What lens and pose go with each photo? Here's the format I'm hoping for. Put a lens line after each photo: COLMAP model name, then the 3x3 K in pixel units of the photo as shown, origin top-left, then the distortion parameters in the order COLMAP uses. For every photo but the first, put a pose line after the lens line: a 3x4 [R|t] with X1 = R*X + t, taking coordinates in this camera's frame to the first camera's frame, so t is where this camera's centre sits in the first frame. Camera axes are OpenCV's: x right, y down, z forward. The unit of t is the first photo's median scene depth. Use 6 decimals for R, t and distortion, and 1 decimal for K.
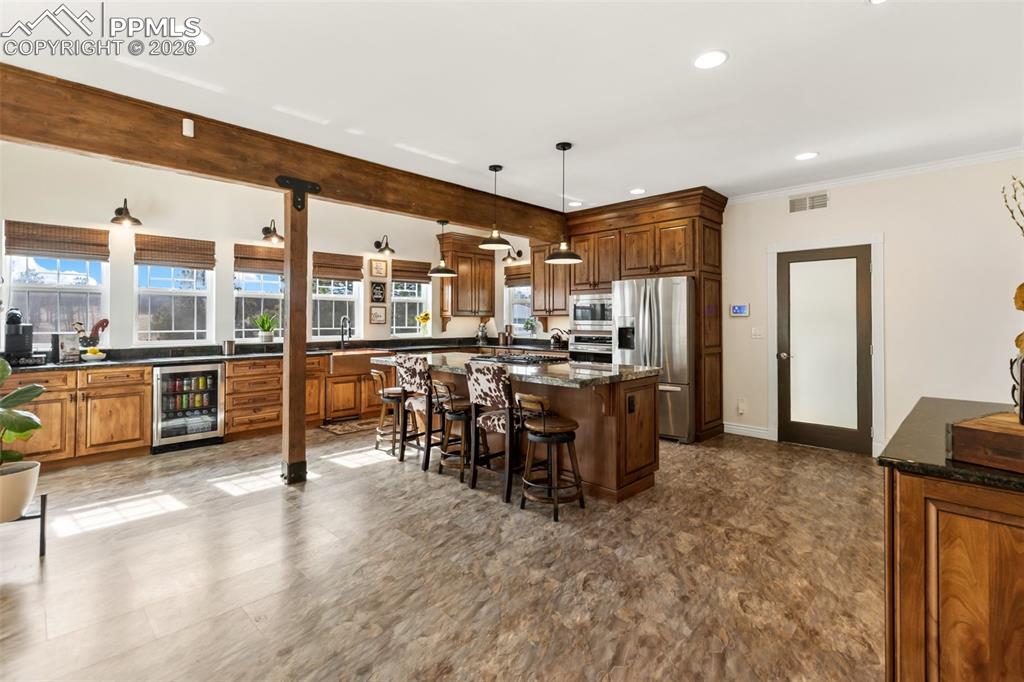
lens RADIAL K [[468.5, 0, 511.7], [0, 468.5, 322.7], [0, 0, 1]] dist [0.001075, 0.000294]
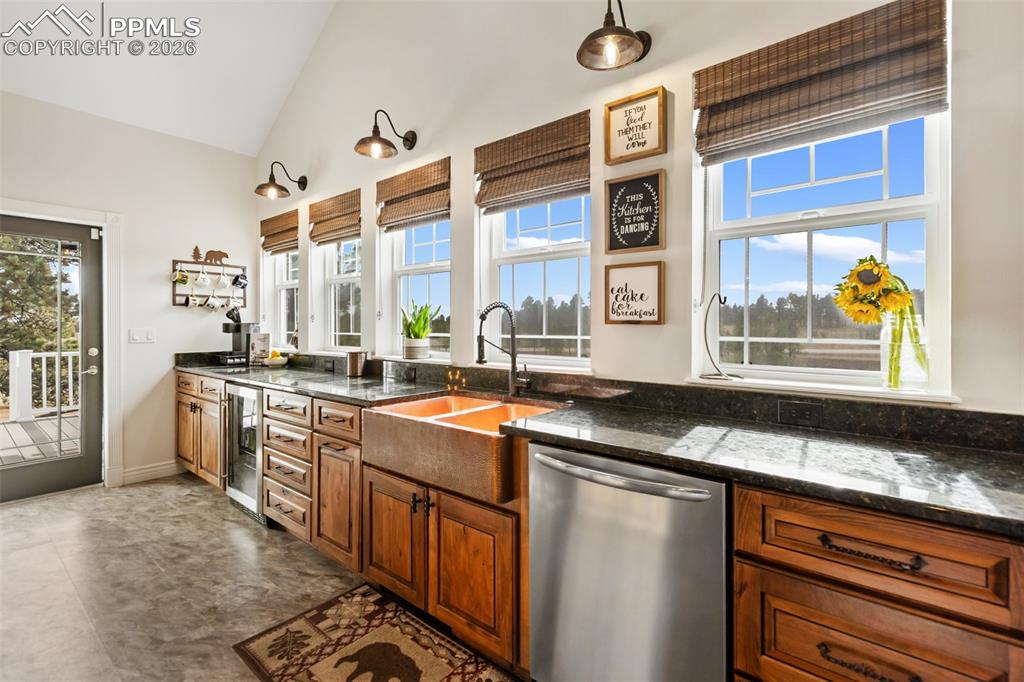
lens RADIAL K [[468.5, 0, 511.7], [0, 468.5, 322.7], [0, 0, 1]] dist [0.001075, 0.000294]
pose [[0.086073, -0.009814, -0.996240, -0.009422], [-0.009136, 0.999902, -0.010639, 0.005221], [0.996247, 0.010018, 0.085975, 0.906163]]
